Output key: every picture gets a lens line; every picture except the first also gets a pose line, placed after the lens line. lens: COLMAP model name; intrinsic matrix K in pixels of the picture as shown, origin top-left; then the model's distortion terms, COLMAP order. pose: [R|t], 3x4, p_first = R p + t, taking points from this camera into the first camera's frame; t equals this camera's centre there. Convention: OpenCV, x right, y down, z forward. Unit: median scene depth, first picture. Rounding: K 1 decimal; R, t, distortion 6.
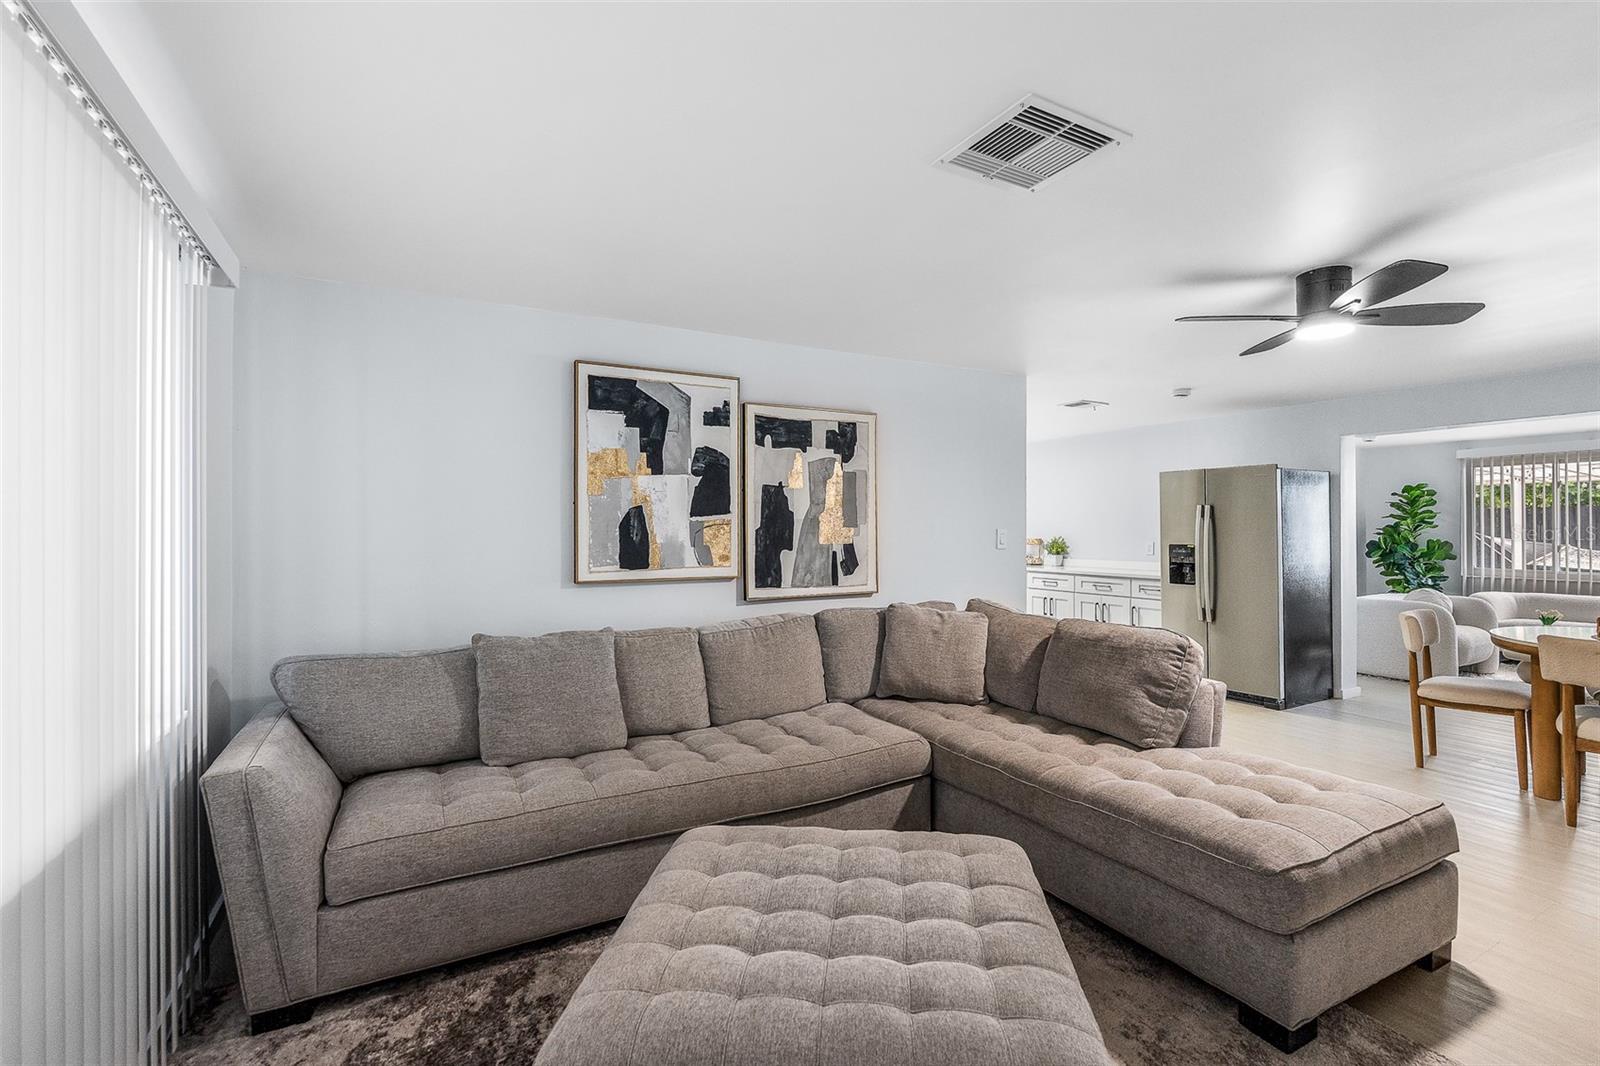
lens RADIAL K [[721.1, 0, 805.7], [0, 721.1, 528.4], [0, 0, 1]] dist [-0.005613, -0.000632]
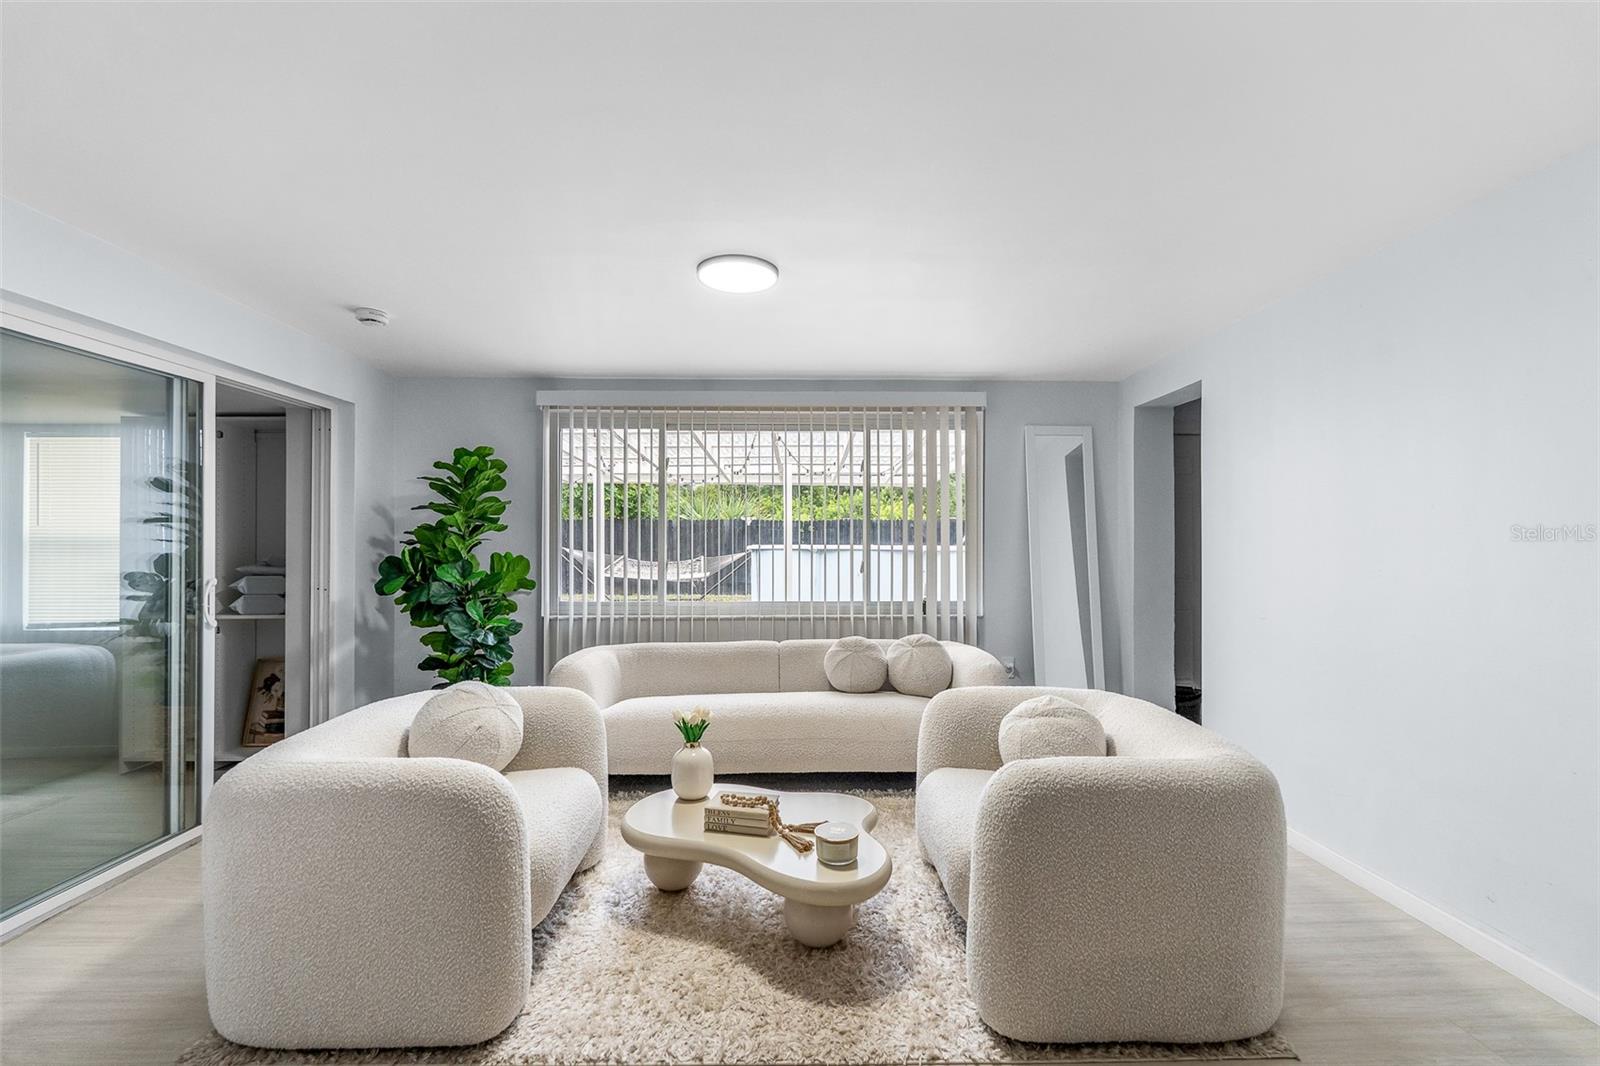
lens RADIAL K [[721.1, 0, 802.4], [0, 721.1, 538.2], [0, 0, 1]] dist [-0.005613, -0.000632]
pose [[0.462032, 0.012995, 0.886768, 0.503014], [-0.006631, 0.999915, -0.011198, 0.008895], [-0.886839, -0.000706, 0.462079, 0.553267]]
